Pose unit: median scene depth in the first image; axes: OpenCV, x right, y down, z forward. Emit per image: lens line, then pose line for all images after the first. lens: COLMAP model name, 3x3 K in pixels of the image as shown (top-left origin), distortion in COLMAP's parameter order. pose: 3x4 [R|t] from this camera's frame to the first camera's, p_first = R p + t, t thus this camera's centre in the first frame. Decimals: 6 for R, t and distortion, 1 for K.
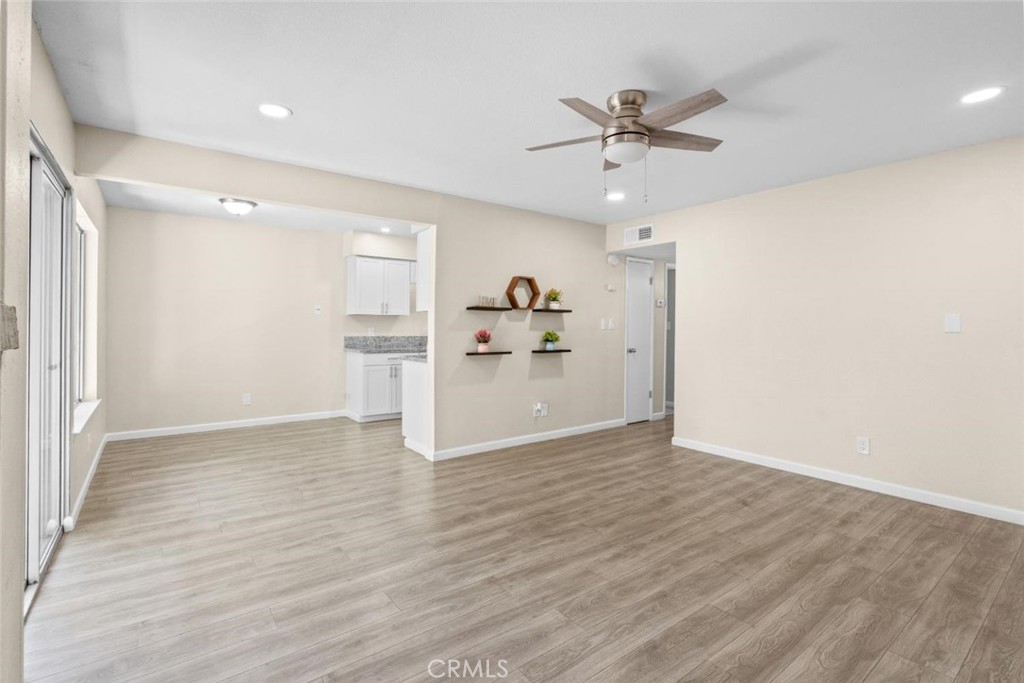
lens RADIAL K [[469.7, 0, 512.6], [0, 469.7, 327.8], [0, 0, 1]] dist [-0.002438, -0.000368]
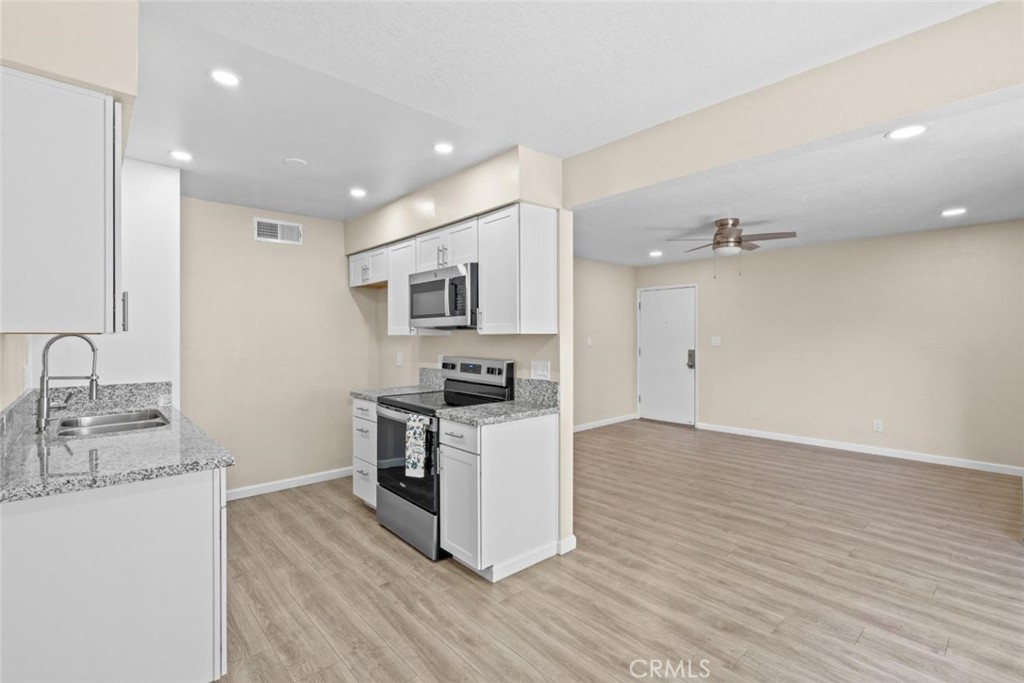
lens RADIAL K [[463.8, 0, 510.7], [0, 463.8, 332.9], [0, 0, 1]] dist [0.000694, 0.000361]
pose [[-0.080119, -0.001218, 0.996785, -1.257345], [0.004310, 0.999989, 0.001568, -0.058344], [-0.996776, 0.004422, -0.080113, 1.692977]]
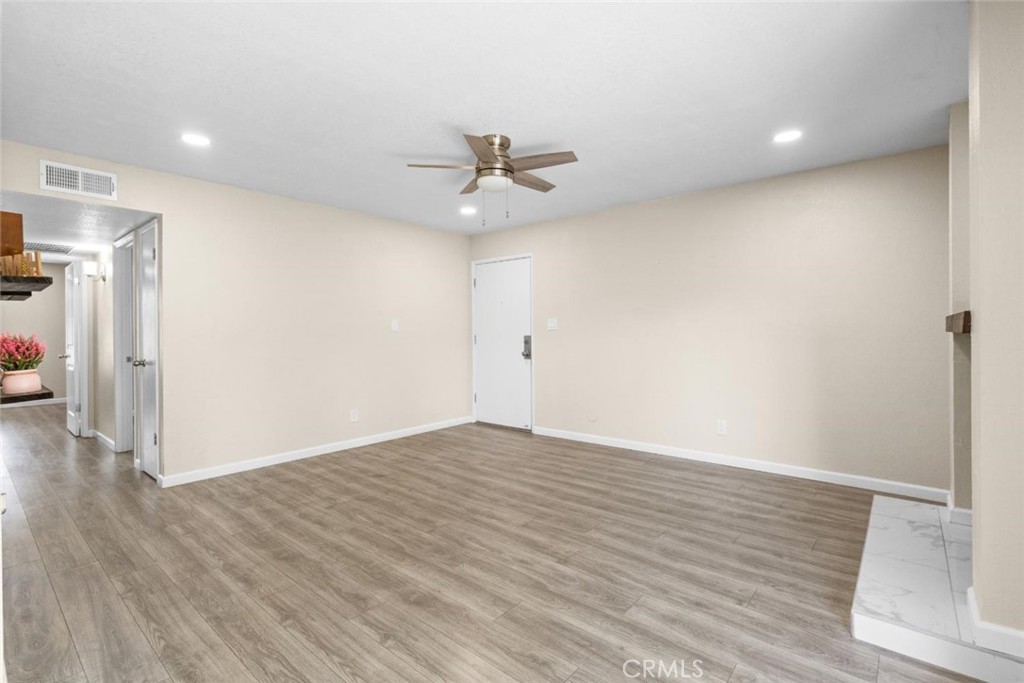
lens RADIAL K [[469.7, 0, 512.6], [0, 469.7, 327.8], [0, 0, 1]] dist [-0.002438, -0.000368]
pose [[-0.209524, 0.002504, 0.977800, -0.841443], [0.007965, 0.999968, -0.000854, 0.004421], [-0.977771, 0.007609, -0.209537, 1.049682]]
